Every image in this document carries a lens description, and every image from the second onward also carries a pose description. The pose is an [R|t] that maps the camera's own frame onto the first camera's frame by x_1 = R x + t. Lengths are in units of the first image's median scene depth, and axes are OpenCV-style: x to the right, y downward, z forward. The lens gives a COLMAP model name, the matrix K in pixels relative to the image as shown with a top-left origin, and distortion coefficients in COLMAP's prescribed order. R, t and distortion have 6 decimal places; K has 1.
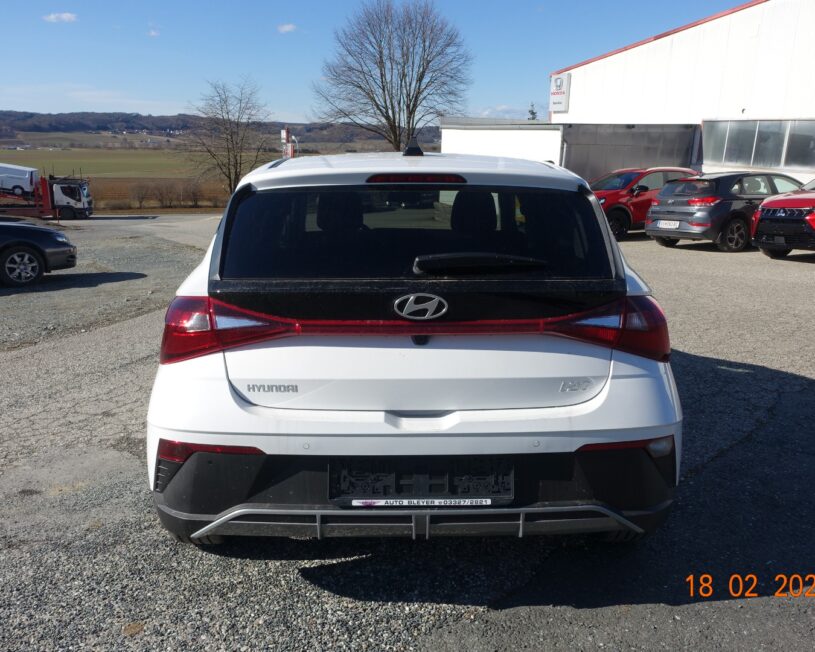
lens RADIAL K [[671.6, 0, 405.5], [0, 671.6, 320.8], [0, 0, 1]] dist [0.001750, -0.003897]
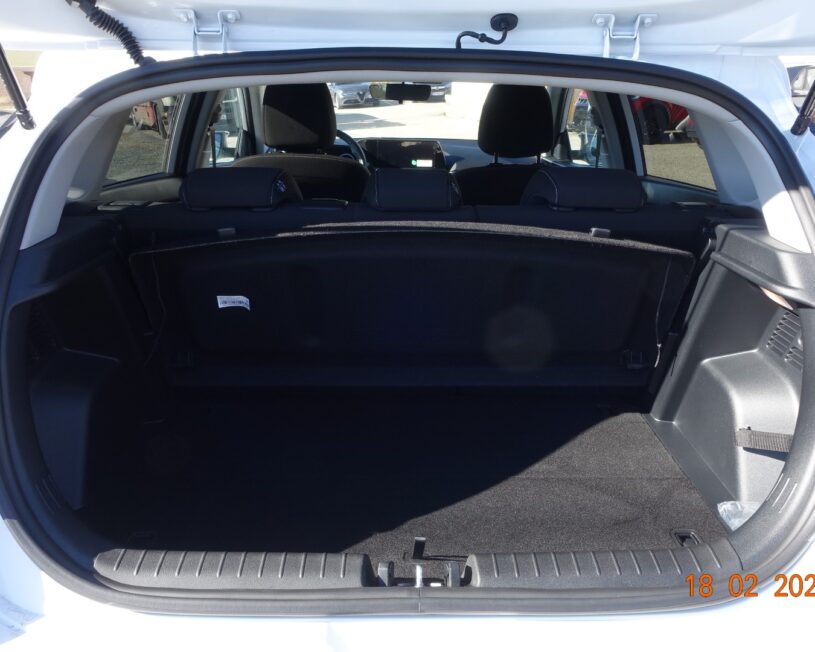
lens RADIAL K [[671.6, 0, 403.5], [0, 671.6, 326.9], [0, 0, 1]] dist [0.001750, -0.003897]
pose [[0.999835, 0.009878, -0.015225, 0.009087], [-0.007381, 0.987717, 0.156076, -0.064437], [0.016580, -0.155938, 0.987628, 0.334104]]
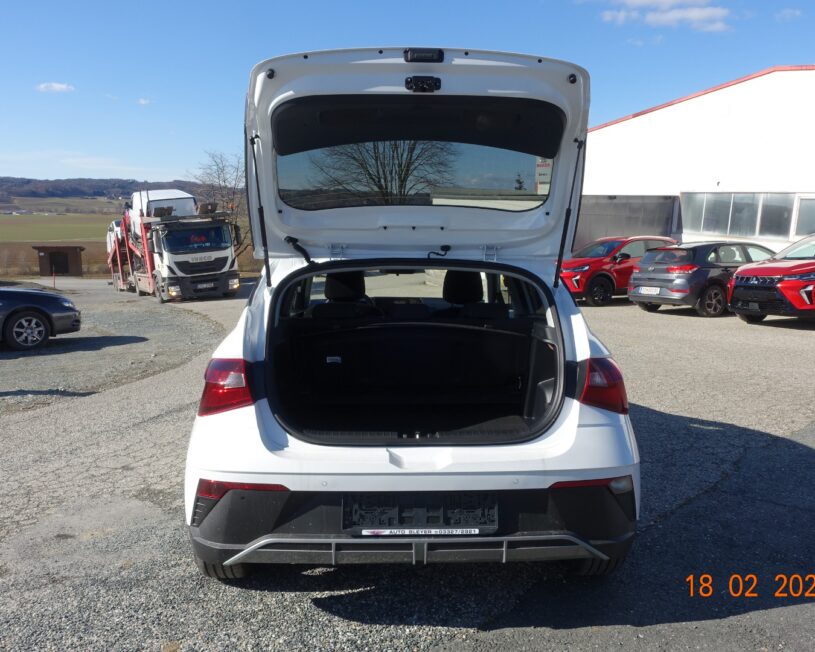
lens RADIAL K [[671.6, 0, 408.5], [0, 671.6, 317.7], [0, 0, 1]] dist [0.001750, -0.003897]
pose [[0.999848, 0.000962, 0.017435, -0.008995], [0.000761, 0.995133, -0.098542, 0.004739], [-0.017445, 0.098540, 0.994980, -0.107510]]
